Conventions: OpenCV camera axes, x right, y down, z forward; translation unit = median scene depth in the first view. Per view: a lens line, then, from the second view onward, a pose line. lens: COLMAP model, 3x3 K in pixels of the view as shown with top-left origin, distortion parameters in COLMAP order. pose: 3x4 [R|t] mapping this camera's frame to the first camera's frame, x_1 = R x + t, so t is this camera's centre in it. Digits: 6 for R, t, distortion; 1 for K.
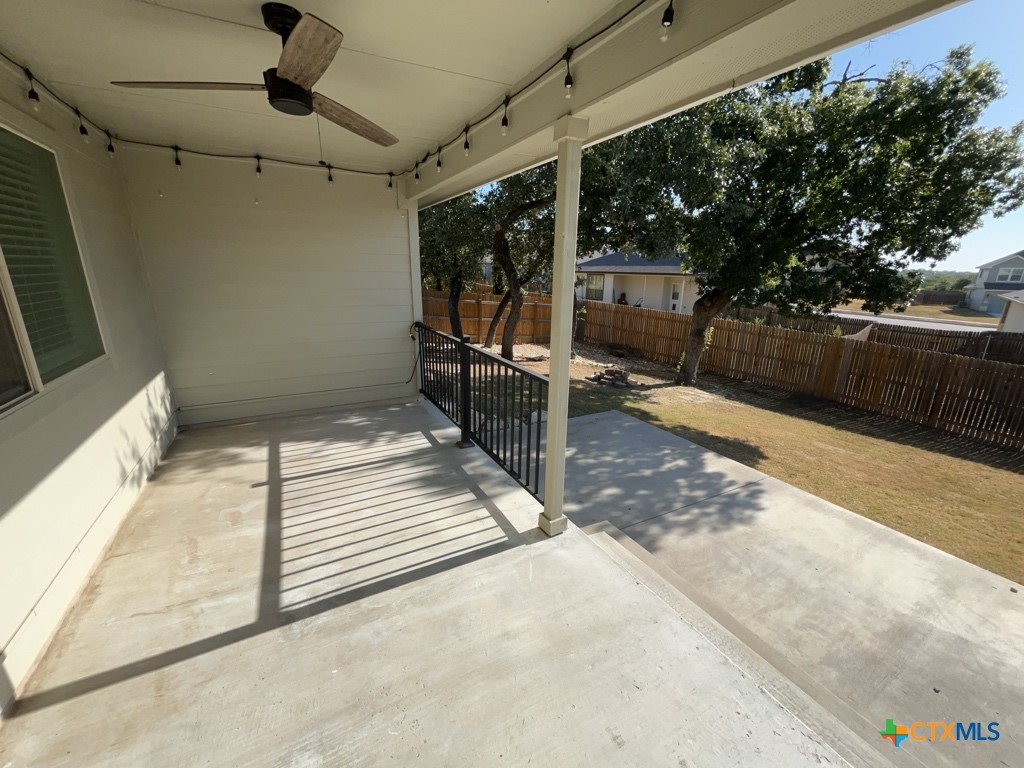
lens RADIAL K [[411.6, 0, 508.8], [0, 411.6, 385.7], [0, 0, 1]] dist [-0.002741, 0.000622]
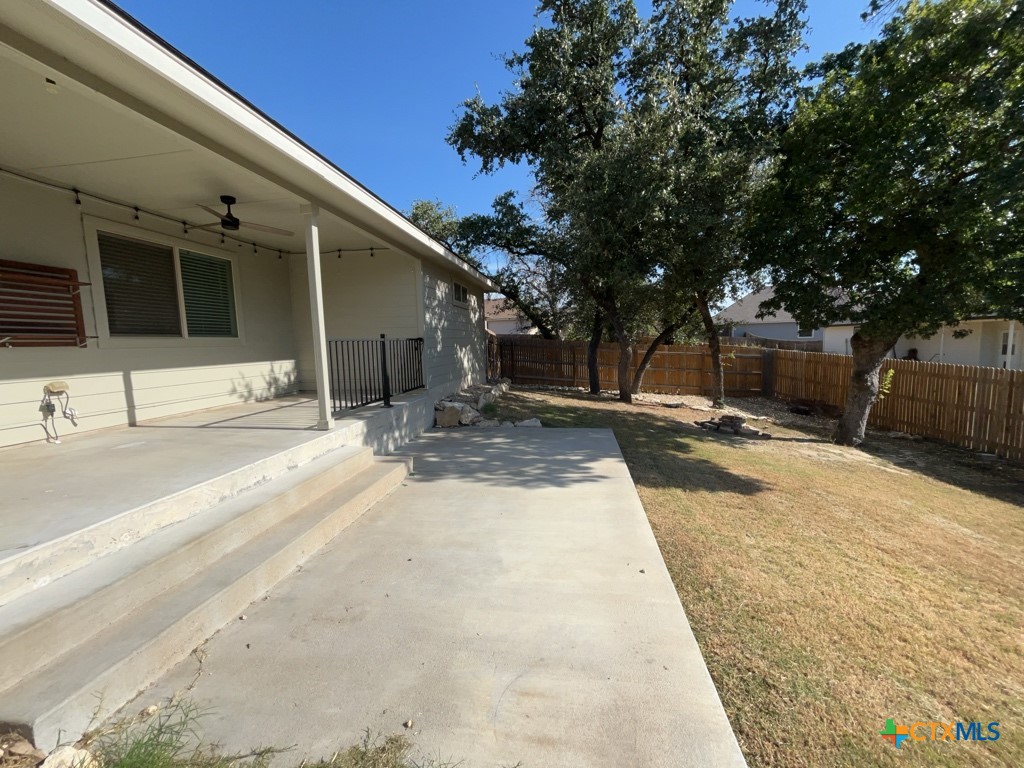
lens RADIAL K [[411.6, 0, 506.2], [0, 411.6, 380.8], [0, 0, 1]] dist [-0.002741, 0.000622]
pose [[0.803626, 0.023555, -0.594669, 1.156383], [-0.128076, 0.982649, -0.134157, 0.200264], [0.581190, 0.183975, 0.792699, 0.033698]]
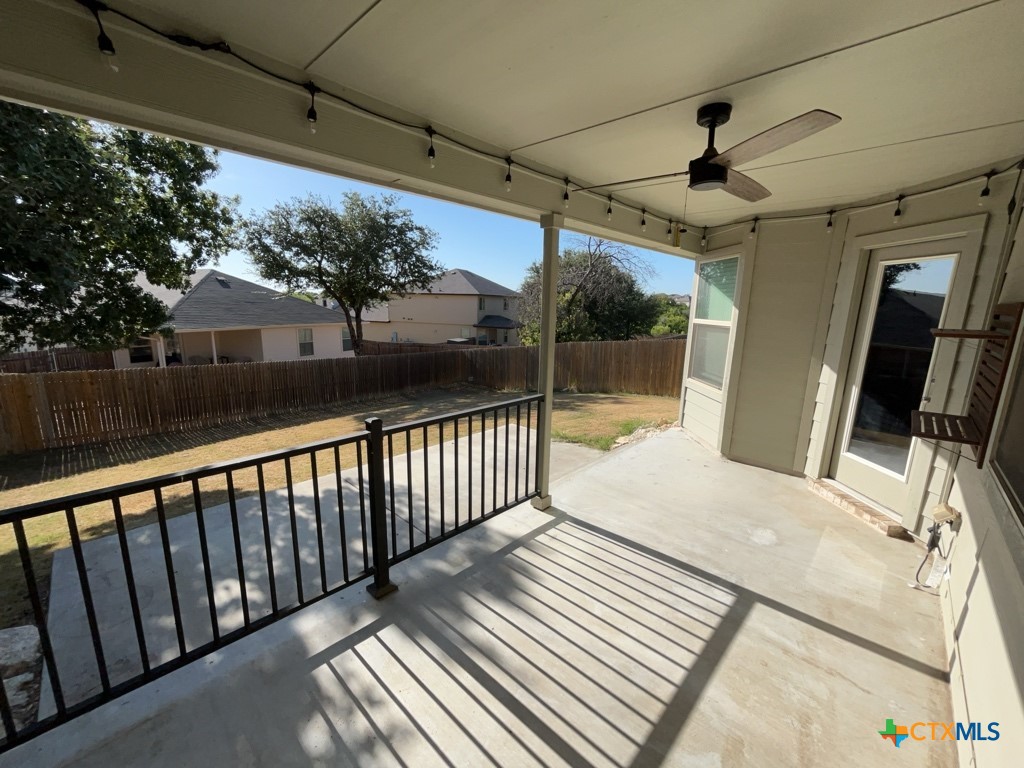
lens RADIAL K [[411.6, 0, 512.2], [0, 411.6, 386.7], [0, 0, 1]] dist [-0.002741, 0.000622]
pose [[-0.306950, -0.211146, 0.928008, -0.641543], [0.239340, 0.926617, 0.289994, -0.261253], [-0.921140, 0.311123, -0.233890, 0.809004]]
